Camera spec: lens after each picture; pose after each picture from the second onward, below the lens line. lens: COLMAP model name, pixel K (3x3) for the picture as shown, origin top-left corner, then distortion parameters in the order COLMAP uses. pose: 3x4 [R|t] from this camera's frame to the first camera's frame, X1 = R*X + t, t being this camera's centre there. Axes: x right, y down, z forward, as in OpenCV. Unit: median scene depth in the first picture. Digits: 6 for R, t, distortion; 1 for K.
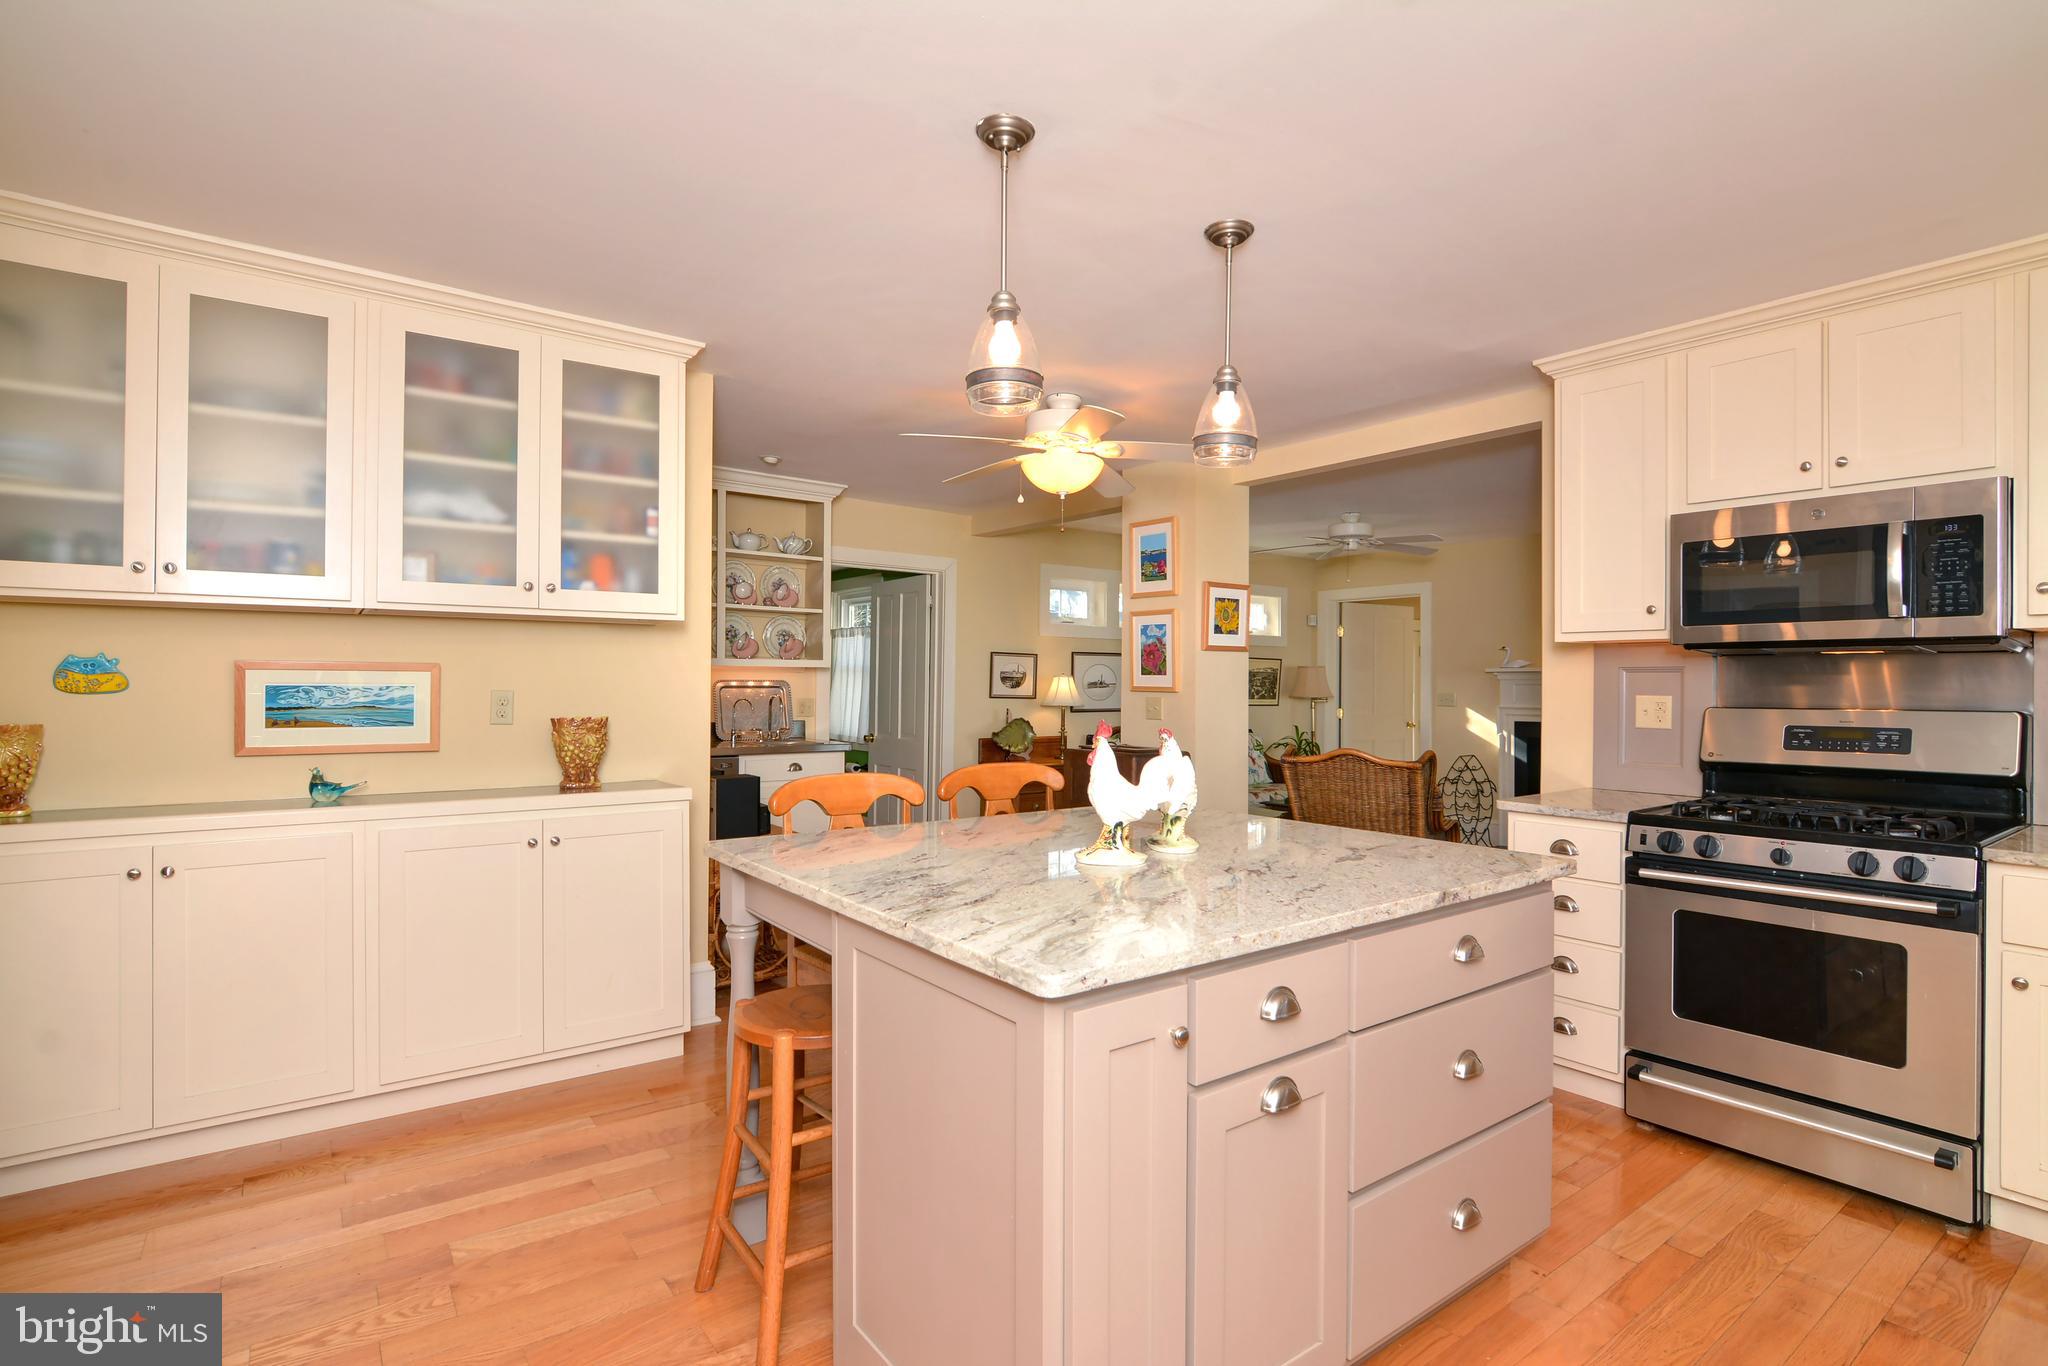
lens RADIAL K [[1000.1, 0, 1023.4], [0, 1000.1, 680.5], [0, 0, 1]] dist [-0.026436, 0.005832]
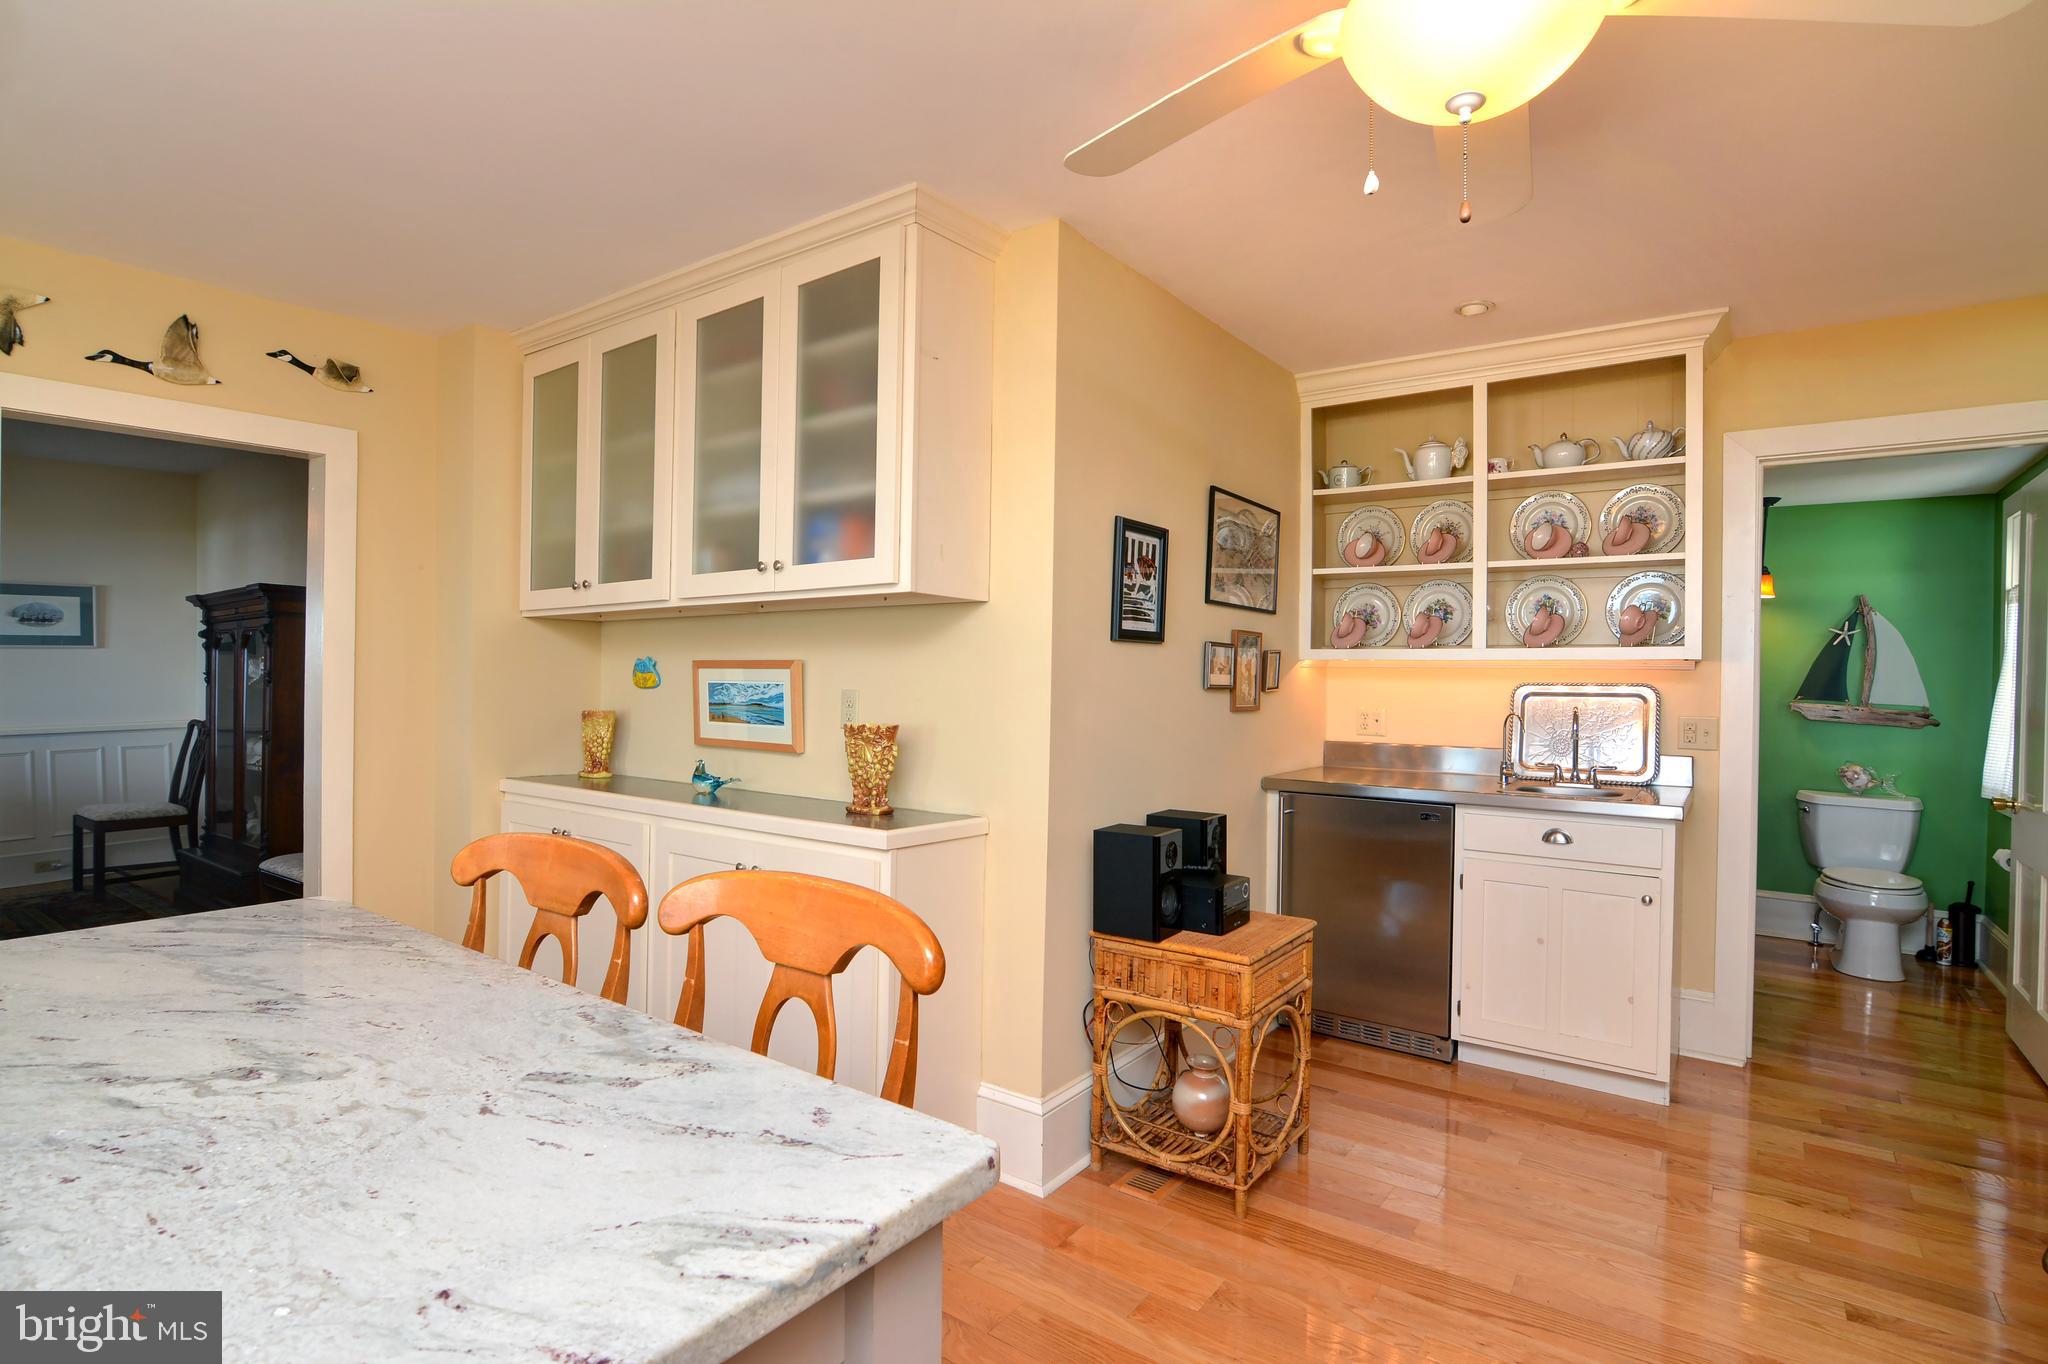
lens RADIAL K [[1000.1, 0, 1021.2], [0, 1000.1, 683.8], [0, 0, 1]] dist [-0.026436, 0.005832]
pose [[0.290837, -0.000343, -0.956773, 0.171226], [-0.006614, 0.999975, -0.002369, 0.002864], [0.956750, 0.007017, 0.290828, 0.425919]]
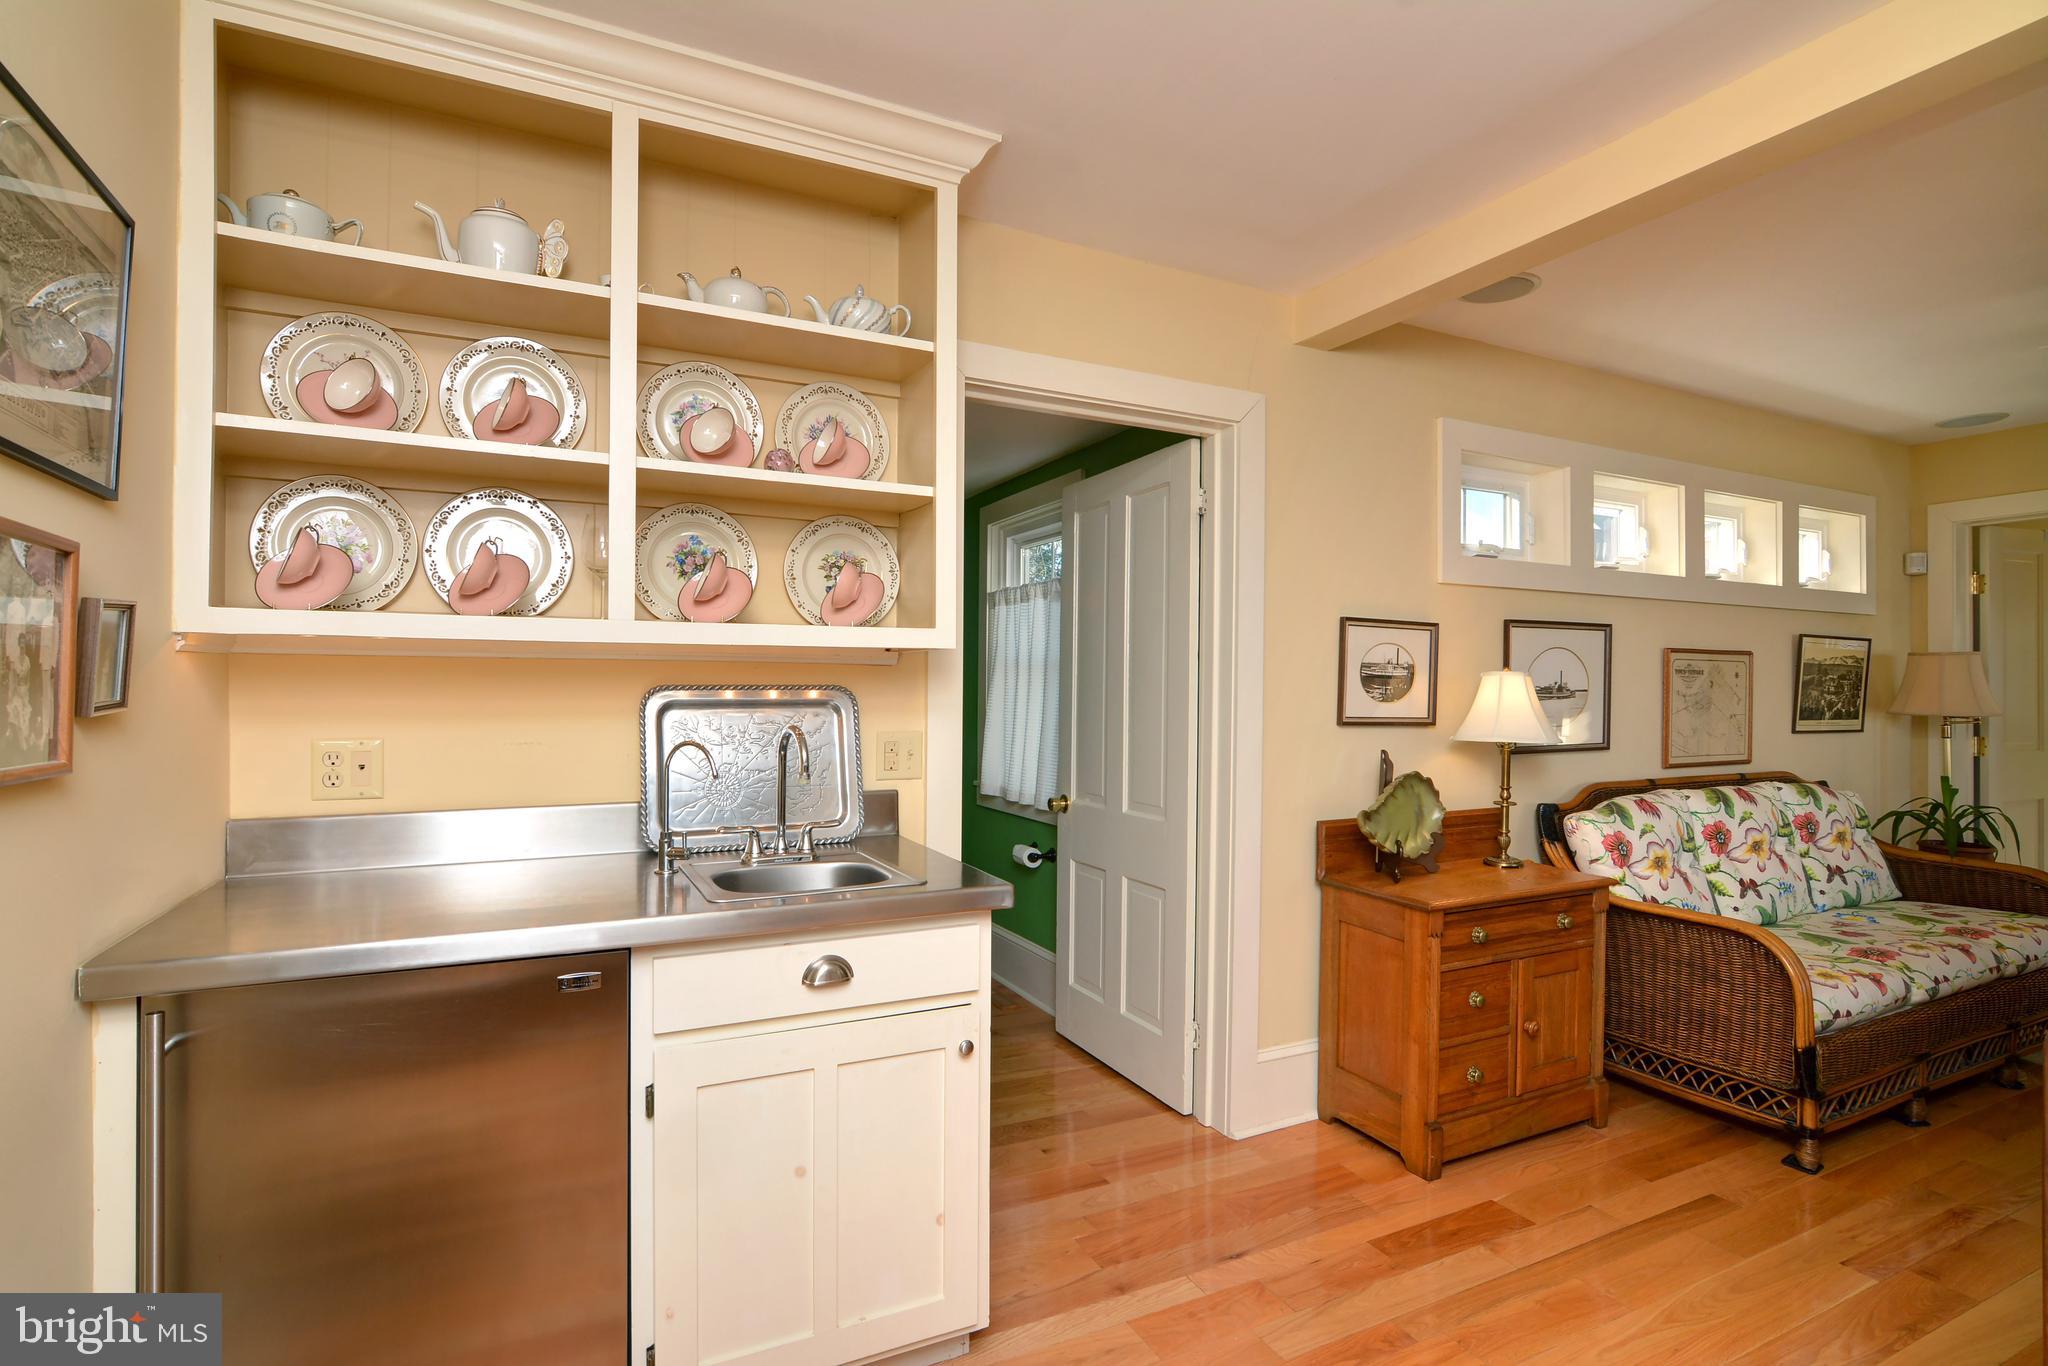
lens RADIAL K [[1000.1, 0, 1025.8], [0, 1000.1, 677.6], [0, 0, 1]] dist [-0.026436, 0.005832]
pose [[0.983914, -0.005551, -0.178559, -0.088727], [0.004327, 0.999964, -0.007245, -0.000288], [0.178593, 0.006356, 0.983902, 0.553998]]
